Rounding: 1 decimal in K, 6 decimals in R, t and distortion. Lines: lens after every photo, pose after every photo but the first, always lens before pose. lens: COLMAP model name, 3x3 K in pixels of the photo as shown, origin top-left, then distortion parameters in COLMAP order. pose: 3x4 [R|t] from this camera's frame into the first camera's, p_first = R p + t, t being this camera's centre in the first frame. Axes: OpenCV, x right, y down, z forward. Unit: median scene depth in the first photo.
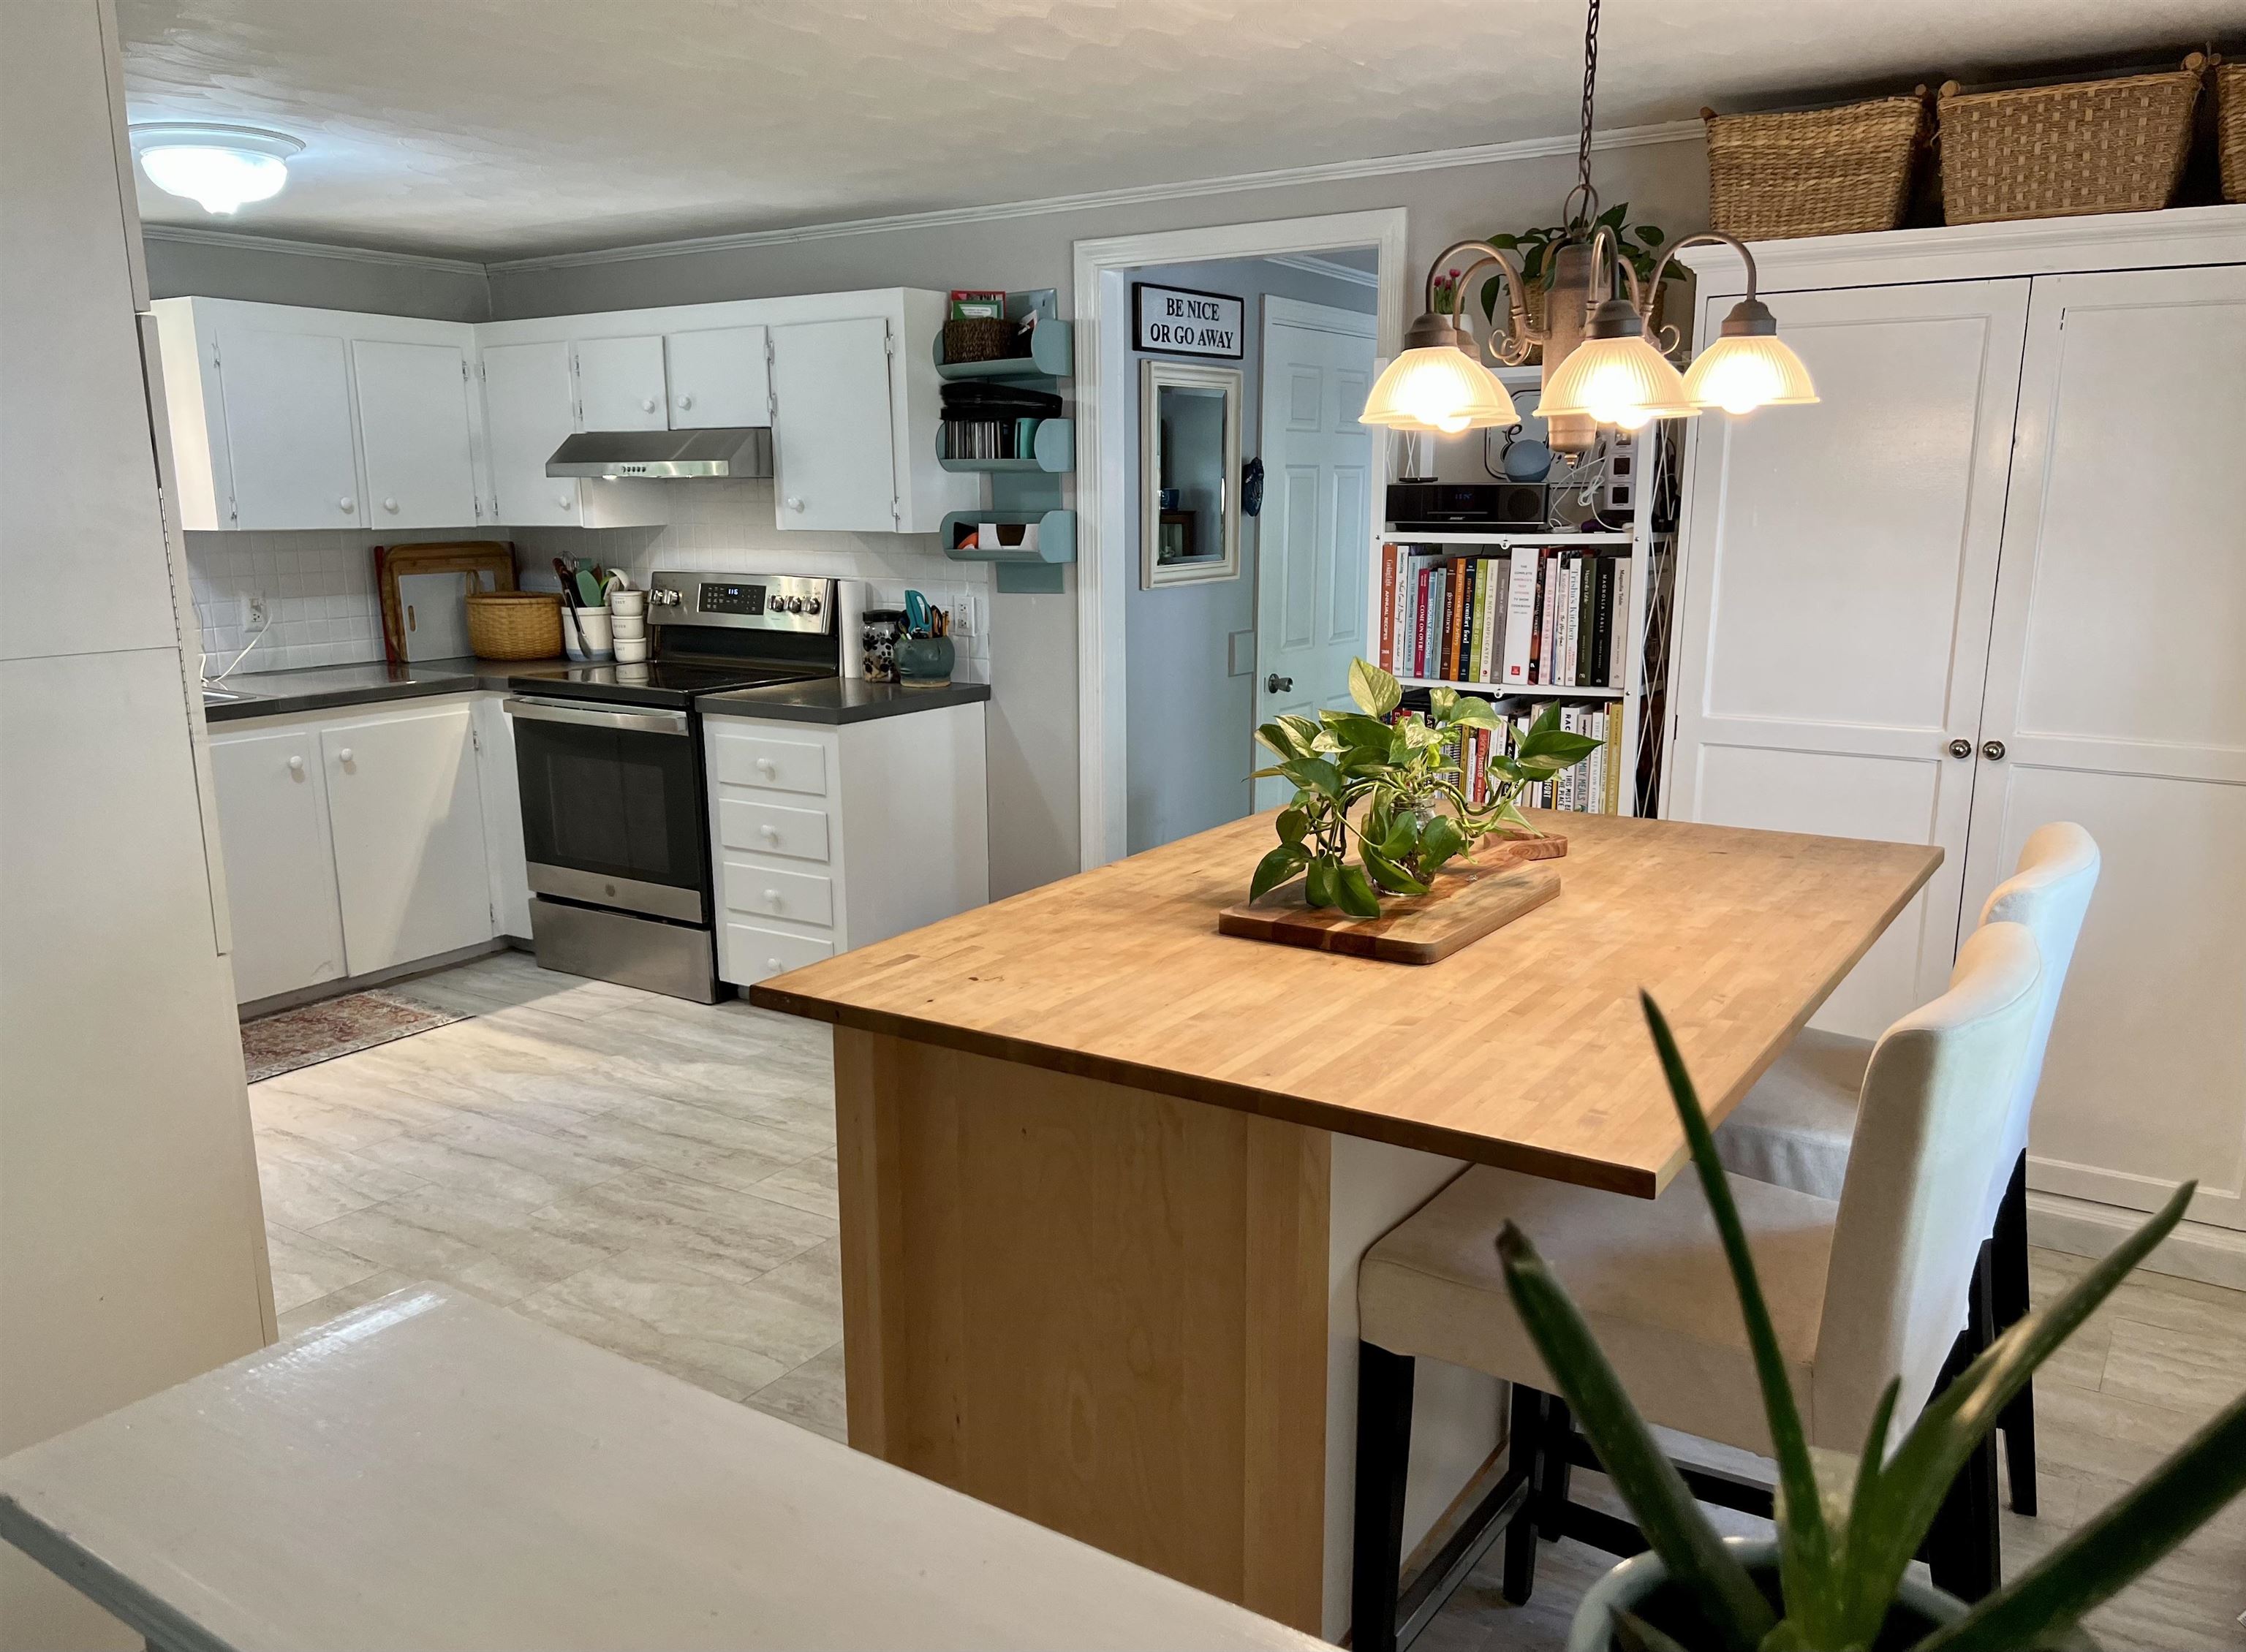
lens RADIAL K [[1696.8, 0, 1127.0], [0, 1696.8, 842.7], [0, 0, 1]] dist [0.059177, -0.032962]
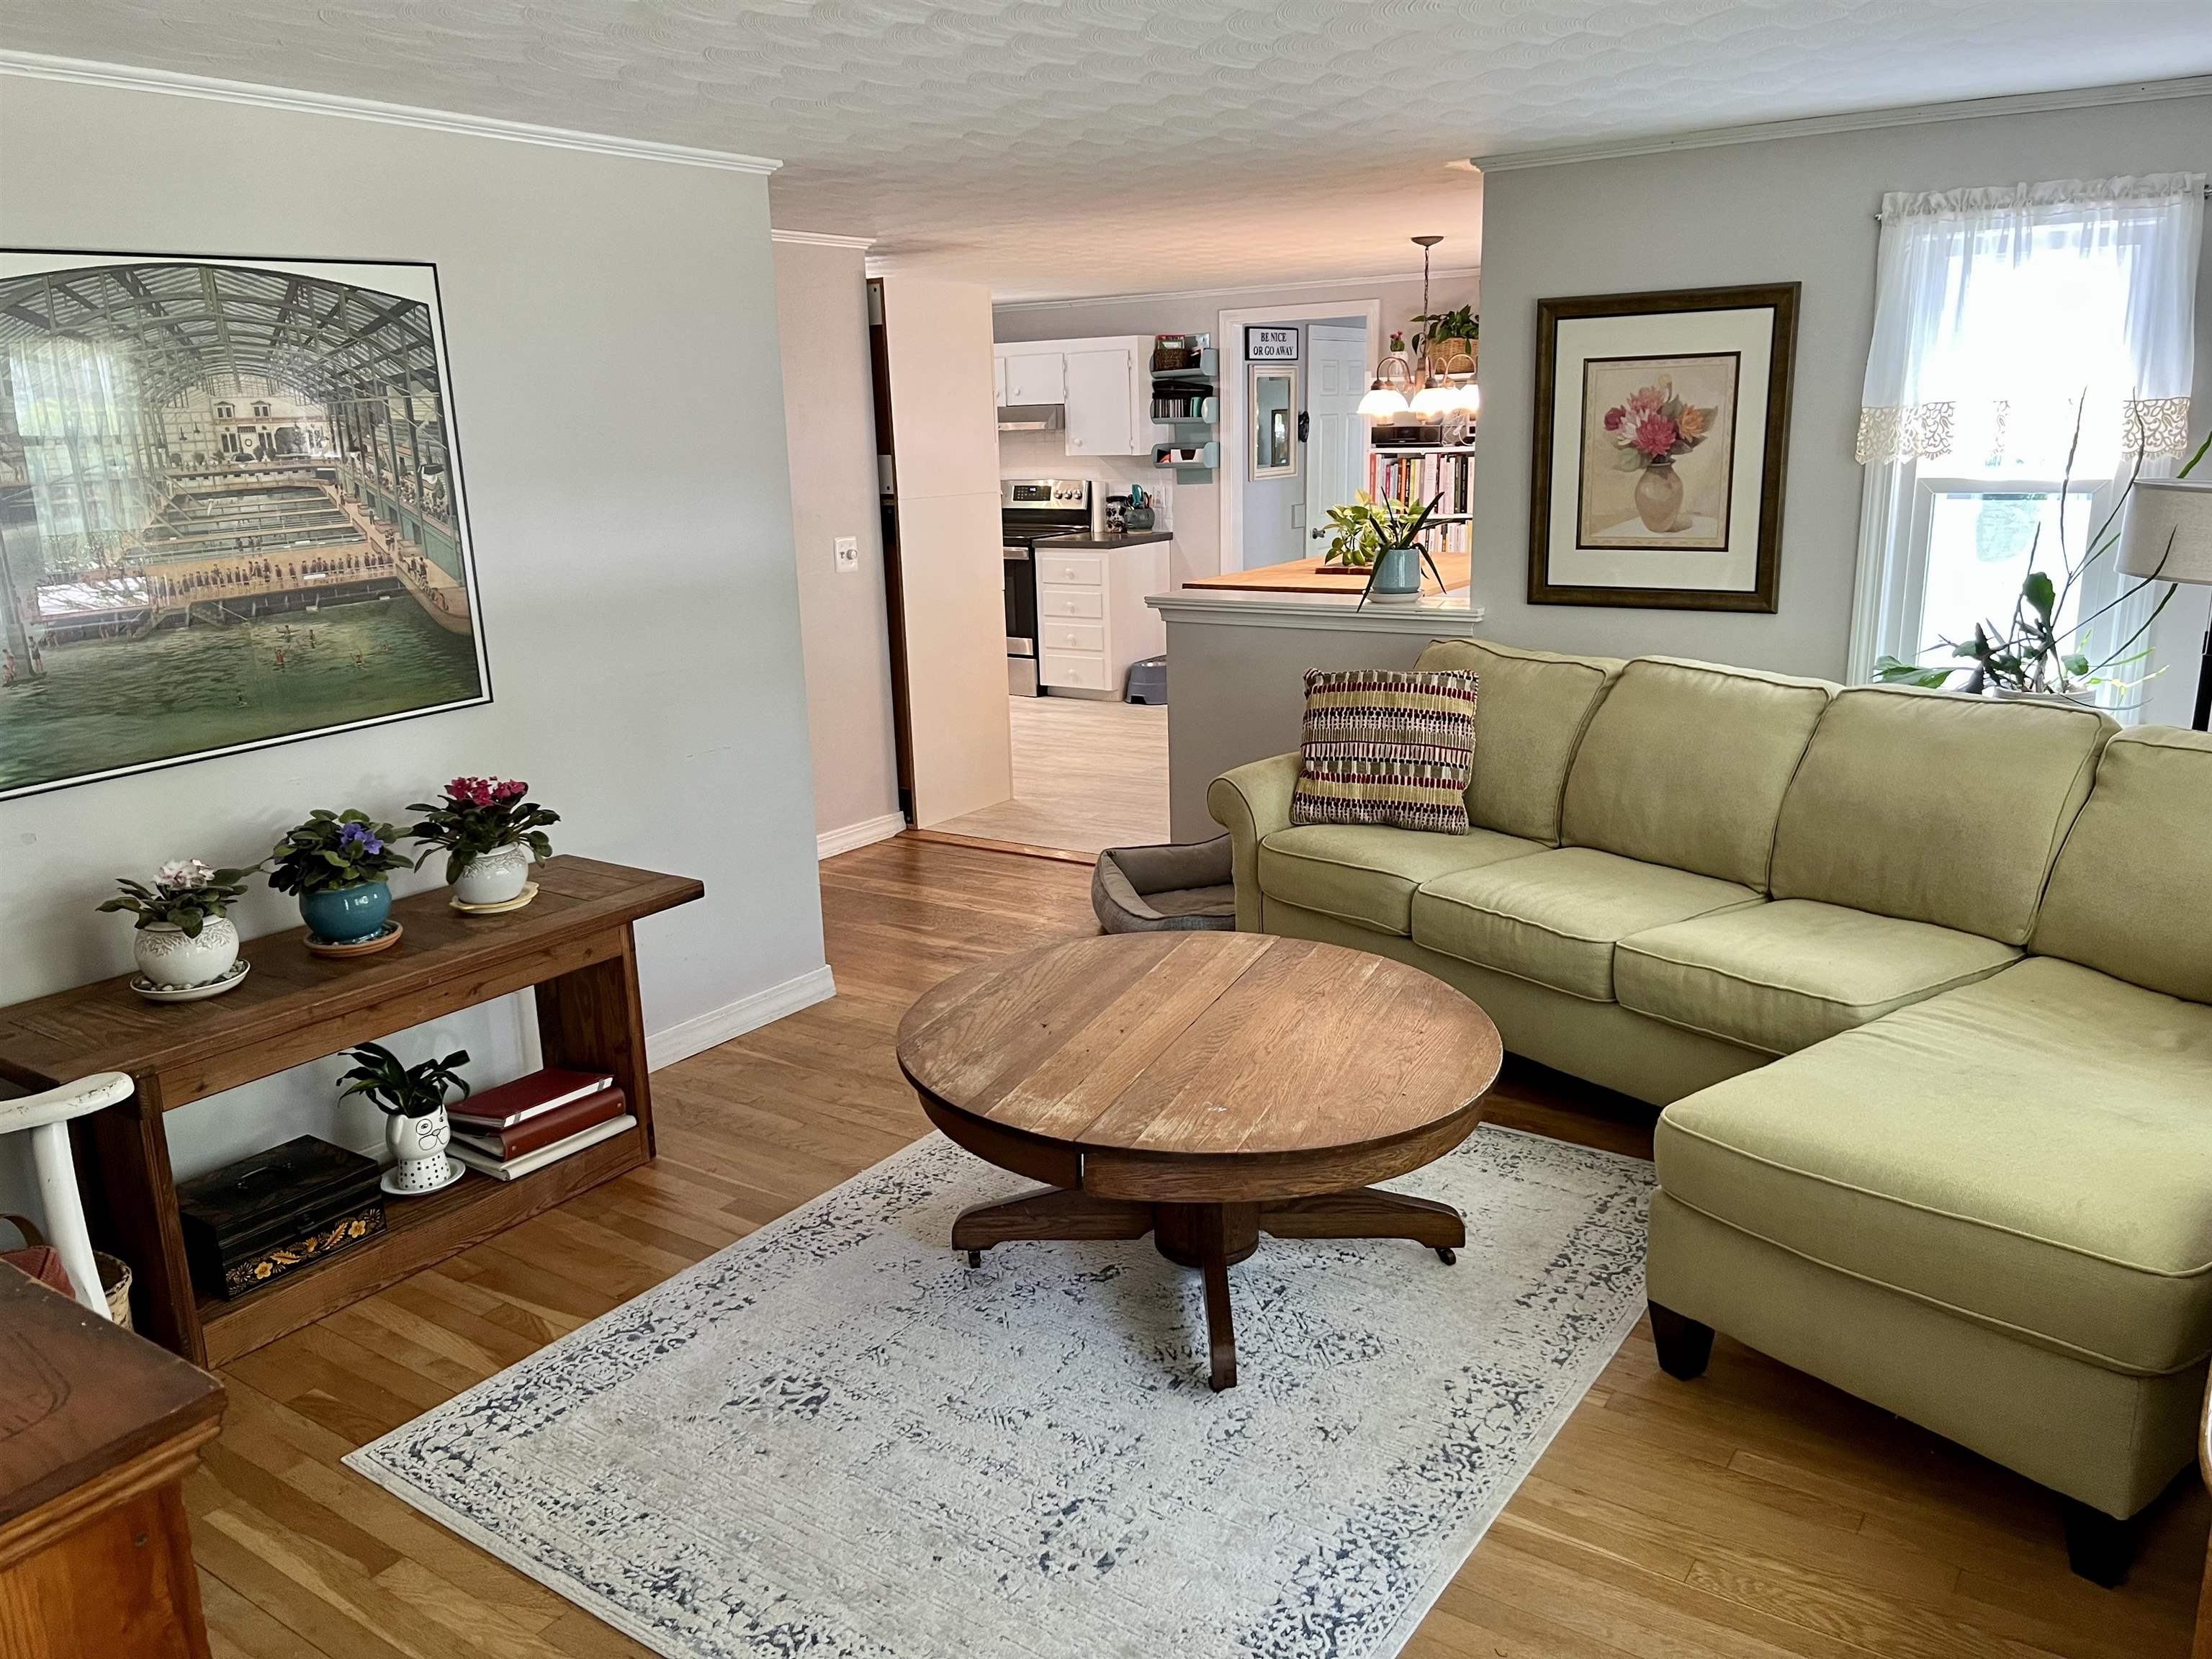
lens RADIAL K [[1671.3, 0, 1104.2], [0, 1671.3, 823.9], [0, 0, 1]] dist [0.059177, -0.032962]
pose [[0.999595, -0.018302, -0.021810, -0.132038], [0.019021, 0.999267, 0.033228, 0.190266], [0.021186, -0.033630, 0.999210, -1.013709]]
